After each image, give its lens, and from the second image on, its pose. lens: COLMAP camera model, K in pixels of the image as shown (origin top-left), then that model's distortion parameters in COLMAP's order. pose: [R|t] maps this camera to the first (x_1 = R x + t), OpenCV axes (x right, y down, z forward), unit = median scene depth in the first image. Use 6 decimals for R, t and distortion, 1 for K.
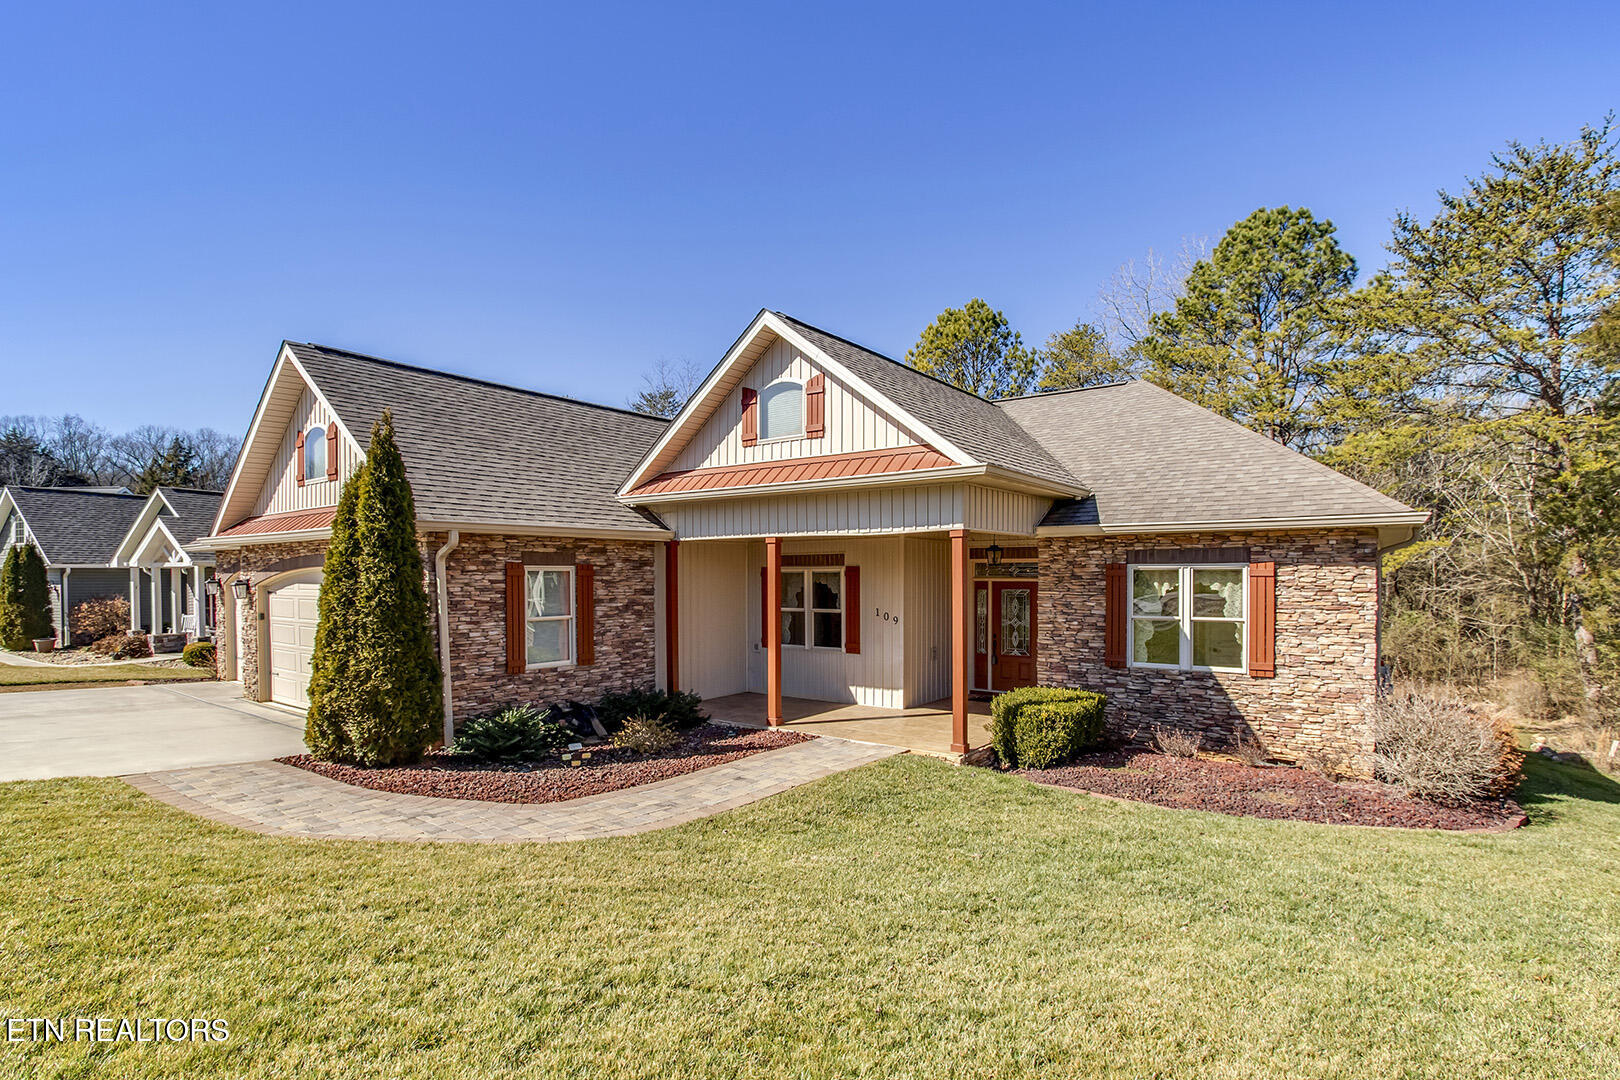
lens RADIAL K [[791.5, 0, 813.7], [0, 791.5, 594.6], [0, 0, 1]] dist [-0.020033, -0.000175]
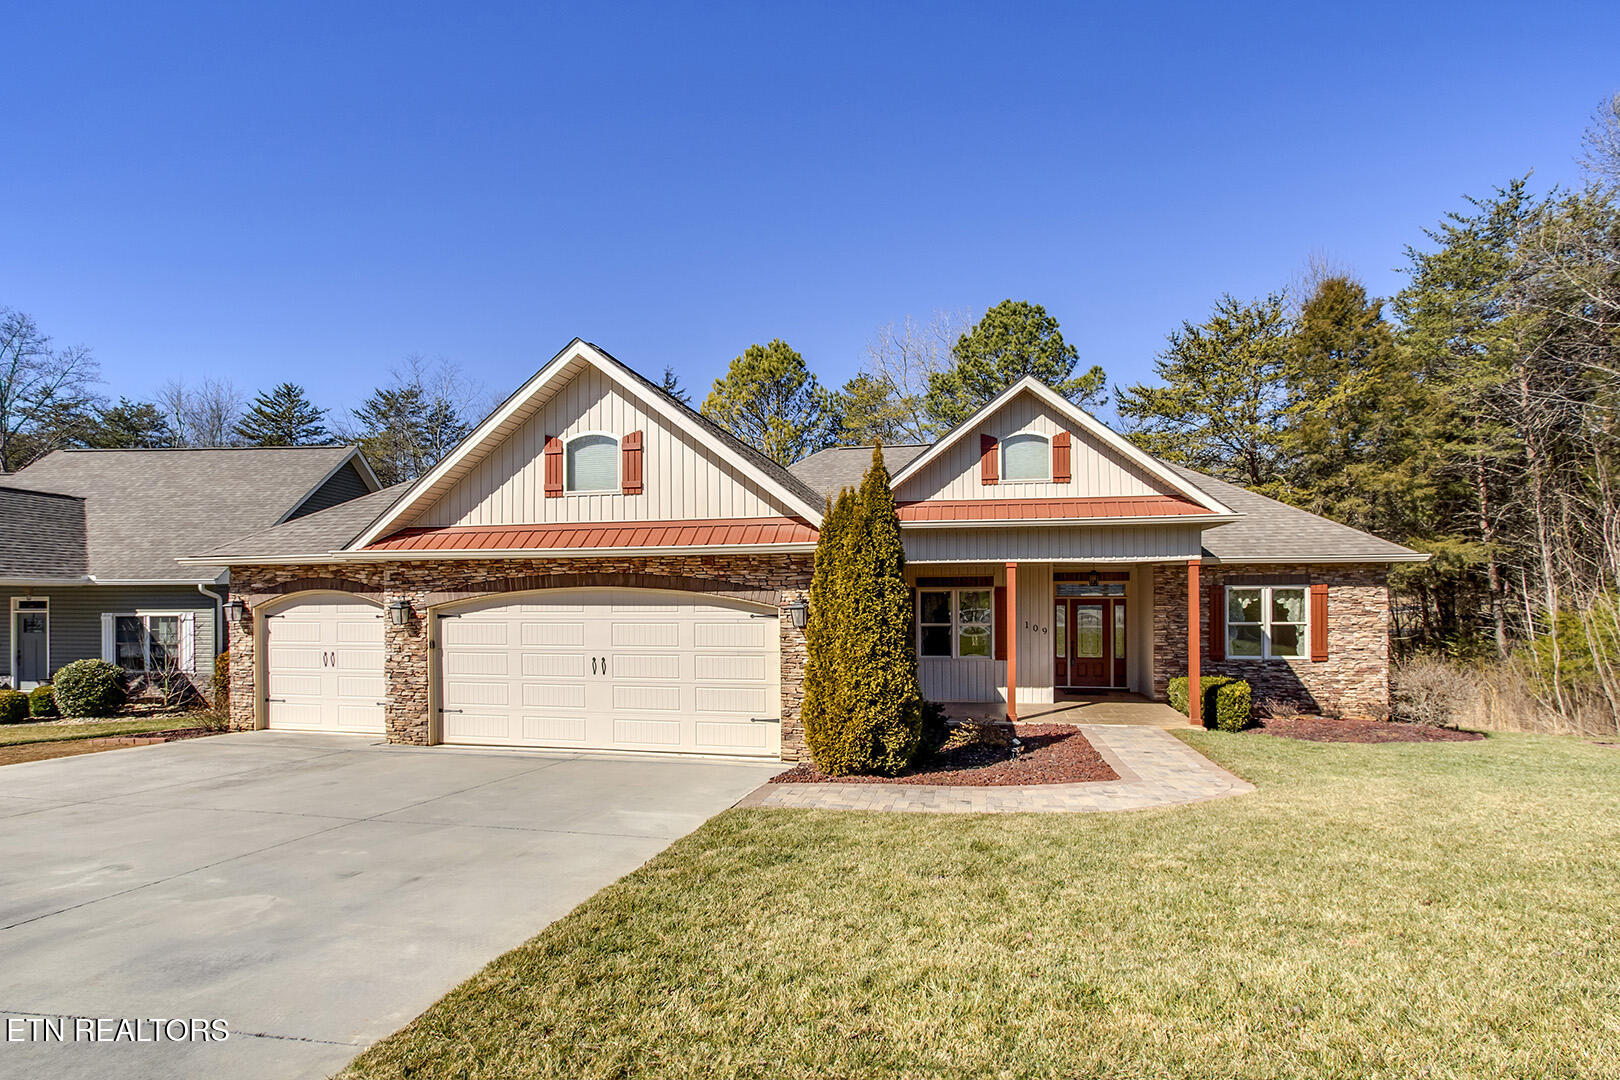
lens RADIAL K [[791.5, 0, 813.7], [0, 791.5, 594.6], [0, 0, 1]] dist [-0.020033, -0.000175]
pose [[0.901078, -0.002947, 0.433648, -0.831675], [0.014454, 0.999625, -0.023239, -0.000746], [-0.433417, 0.027208, 0.900783, 0.059576]]
